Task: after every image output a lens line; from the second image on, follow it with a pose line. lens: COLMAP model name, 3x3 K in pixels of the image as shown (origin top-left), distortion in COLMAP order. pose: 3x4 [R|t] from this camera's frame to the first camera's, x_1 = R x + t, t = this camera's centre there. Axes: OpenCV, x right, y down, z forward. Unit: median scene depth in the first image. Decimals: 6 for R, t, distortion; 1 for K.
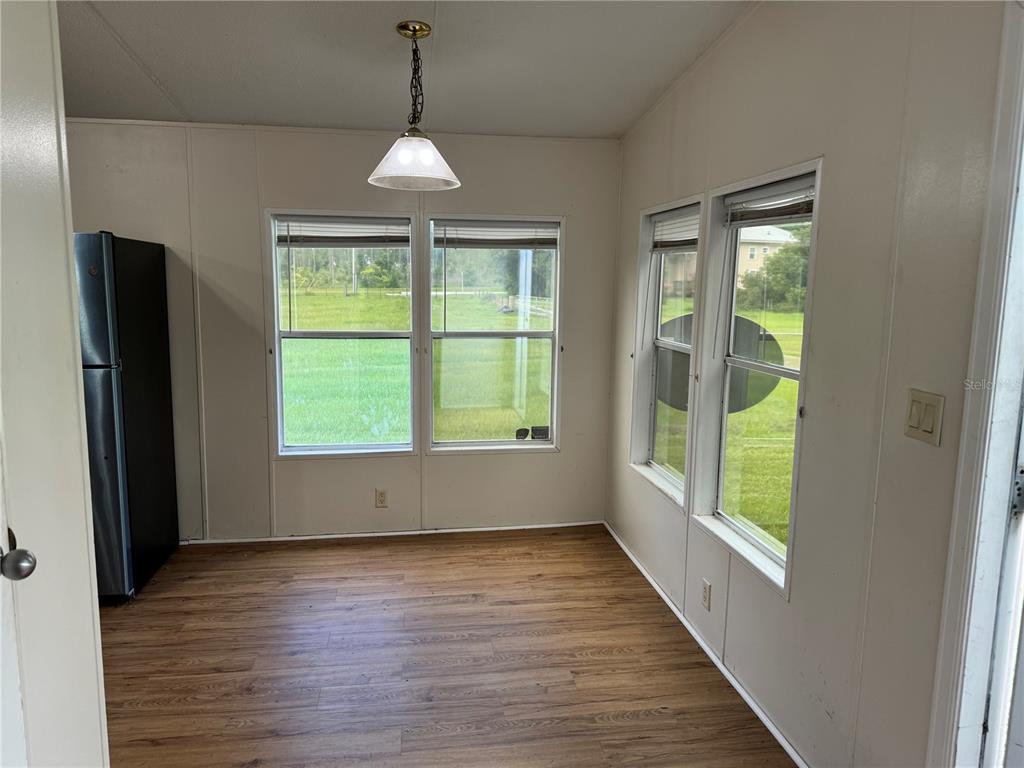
lens RADIAL K [[710.2, 0, 510.8], [0, 710.2, 378.5], [0, 0, 1]] dist [0.043824, -0.046578]
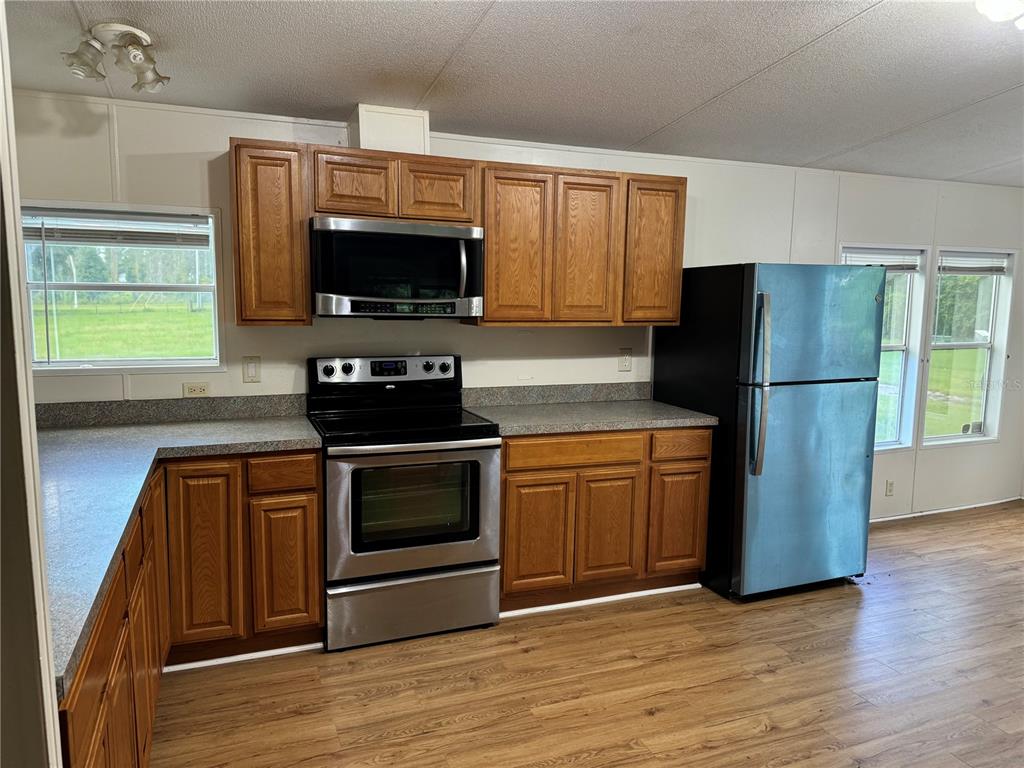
lens RADIAL K [[710.2, 0, 516.1], [0, 710.2, 383.9], [0, 0, 1]] dist [0.043824, -0.046578]
pose [[0.976201, -0.025100, 0.215411, -1.065527], [0.028145, 0.999542, -0.011077, -0.006180], [-0.215035, 0.016876, 0.976461, -0.021483]]
